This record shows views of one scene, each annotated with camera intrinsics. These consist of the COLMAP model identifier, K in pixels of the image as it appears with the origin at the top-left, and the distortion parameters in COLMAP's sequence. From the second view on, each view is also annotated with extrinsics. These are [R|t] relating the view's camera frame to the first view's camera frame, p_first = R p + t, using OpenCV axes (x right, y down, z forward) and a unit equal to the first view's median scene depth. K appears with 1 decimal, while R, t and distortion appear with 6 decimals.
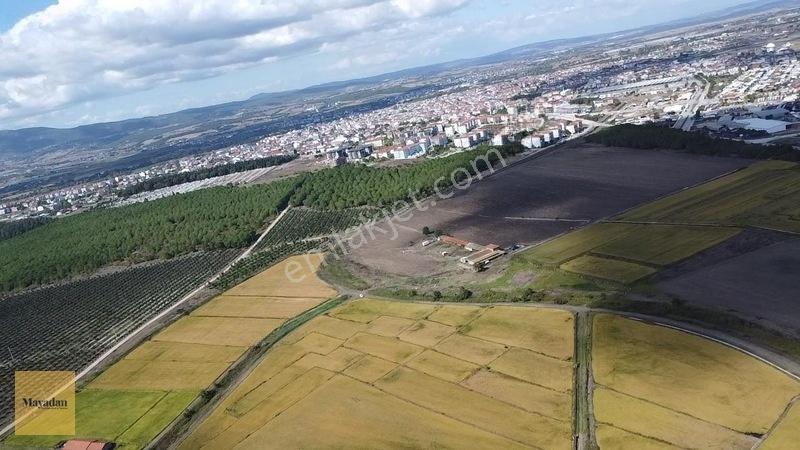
lens RADIAL K [[576.9, 0, 401.2], [0, 576.9, 219.1], [0, 0, 1]] dist [-0.024548, -0.013919]
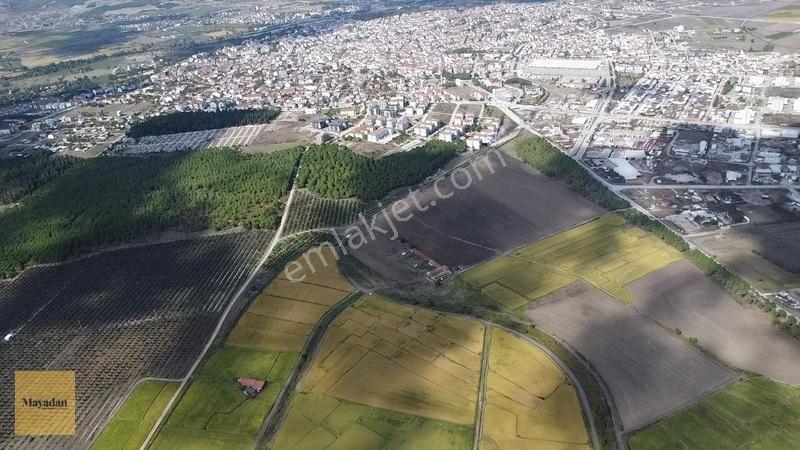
lens RADIAL K [[576.9, 0, 401.2], [0, 576.9, 219.1], [0, 0, 1]] dist [-0.024548, -0.013919]
pose [[0.987798, 0.070927, 0.138652, -0.107511], [-0.098432, 0.974242, 0.202887, -0.207755], [-0.120690, -0.214059, 0.969336, -0.307996]]
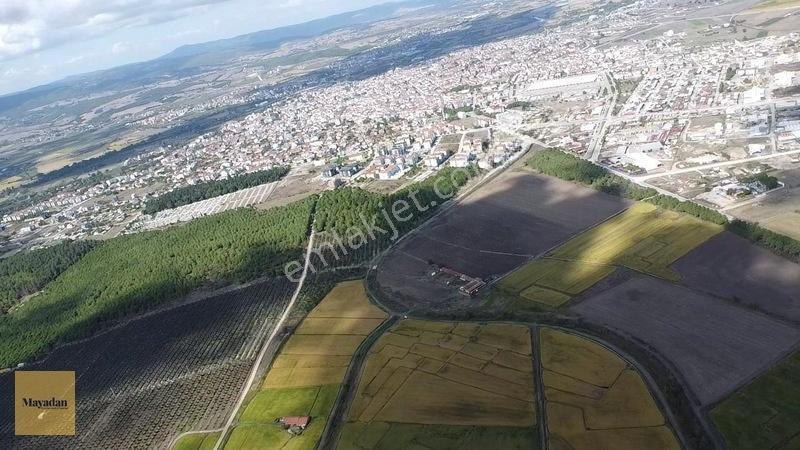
lens RADIAL K [[576.9, 0, 401.2], [0, 576.9, 219.1], [0, 0, 1]] dist [-0.024548, -0.013919]
pose [[0.992194, -0.067899, 0.104601, -0.108445], [0.057274, 0.993193, 0.101431, -0.147233], [-0.110776, -0.094648, 0.989328, -0.294750]]
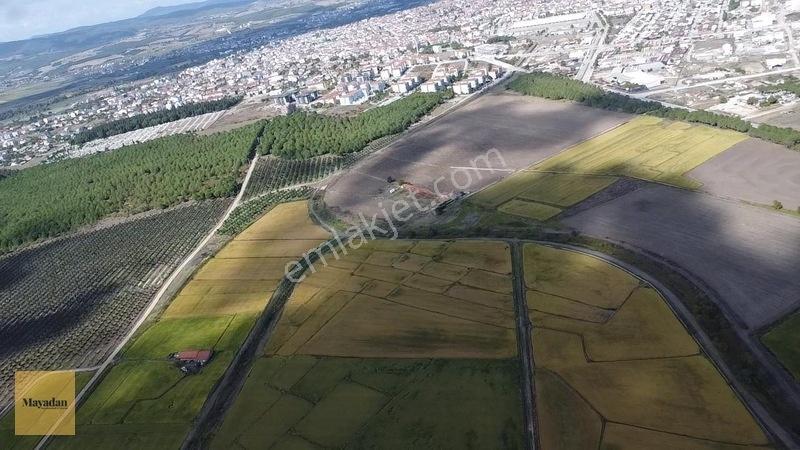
lens RADIAL K [[576.9, 0, 401.2], [0, 576.9, 219.1], [0, 0, 1]] dist [-0.024548, -0.013919]
pose [[0.988585, -0.054302, 0.140537, -0.066306], [0.033578, 0.988738, 0.145842, -0.045095], [-0.146874, -0.139458, 0.979275, -0.150032]]
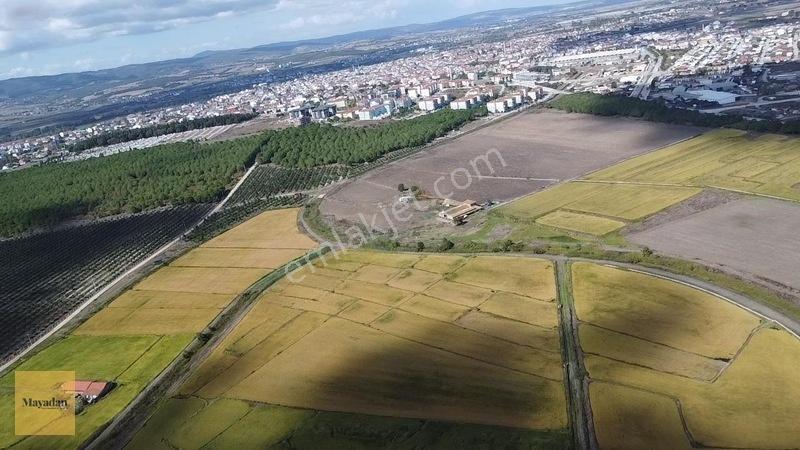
lens RADIAL K [[576.9, 0, 401.2], [0, 576.9, 219.1], [0, 0, 1]] dist [-0.024548, -0.013919]
pose [[0.995835, 0.014872, 0.089957, -0.027705], [-0.020092, 0.998149, 0.057403, 0.009814], [-0.088937, -0.058971, 0.994290, -0.013898]]
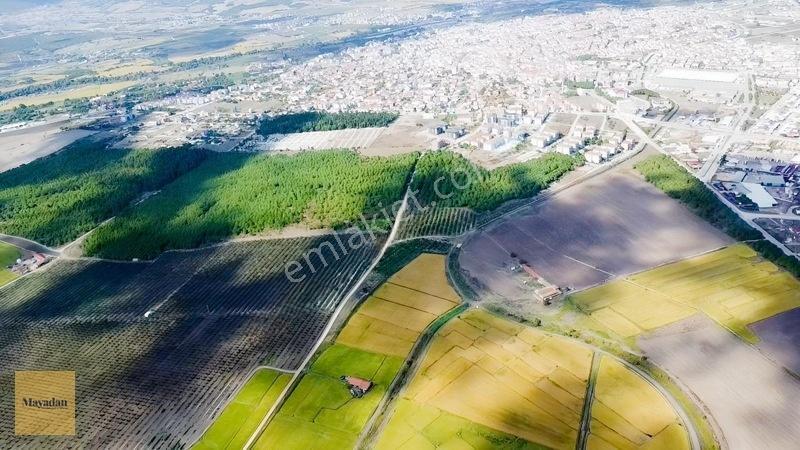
lens RADIAL K [[576.9, 0, 401.2], [0, 576.9, 219.1], [0, 0, 1]] dist [-0.024548, -0.013919]
pose [[0.989038, 0.141130, -0.043427, -0.118821], [-0.127872, 0.965686, 0.226053, -0.227251], [0.073840, -0.218022, 0.973147, -0.315463]]
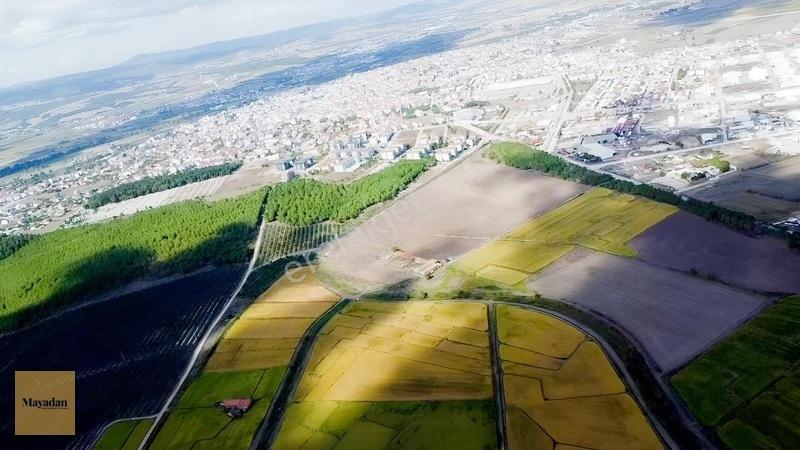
lens RADIAL K [[576.9, 0, 401.2], [0, 576.9, 219.1], [0, 0, 1]] dist [-0.024548, -0.013919]
pose [[0.982547, -0.062401, 0.175236, -0.099099], [0.049005, 0.995608, 0.079765, -0.096737], [-0.179444, -0.069785, 0.981290, -0.270225]]
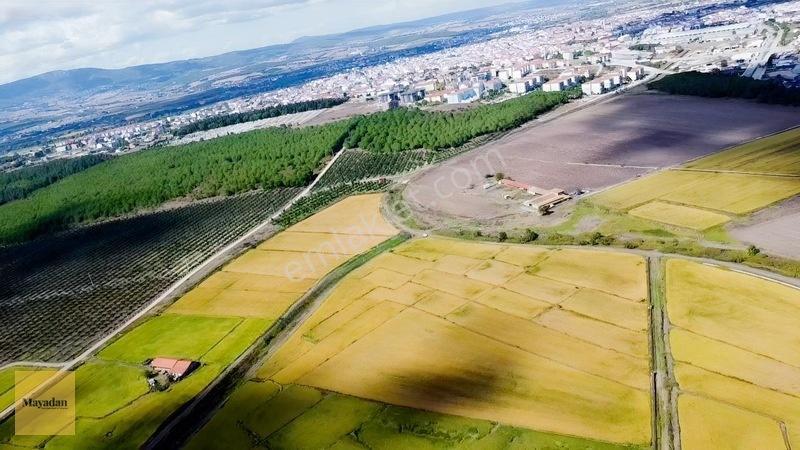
lens RADIAL K [[576.9, 0, 401.2], [0, 576.9, 219.1], [0, 0, 1]] dist [-0.024548, -0.013919]
pose [[0.997284, 0.032791, -0.065949, -0.020200], [-0.026737, 0.995523, 0.090664, 0.006307], [0.068627, -0.088655, 0.993695, -0.004473]]
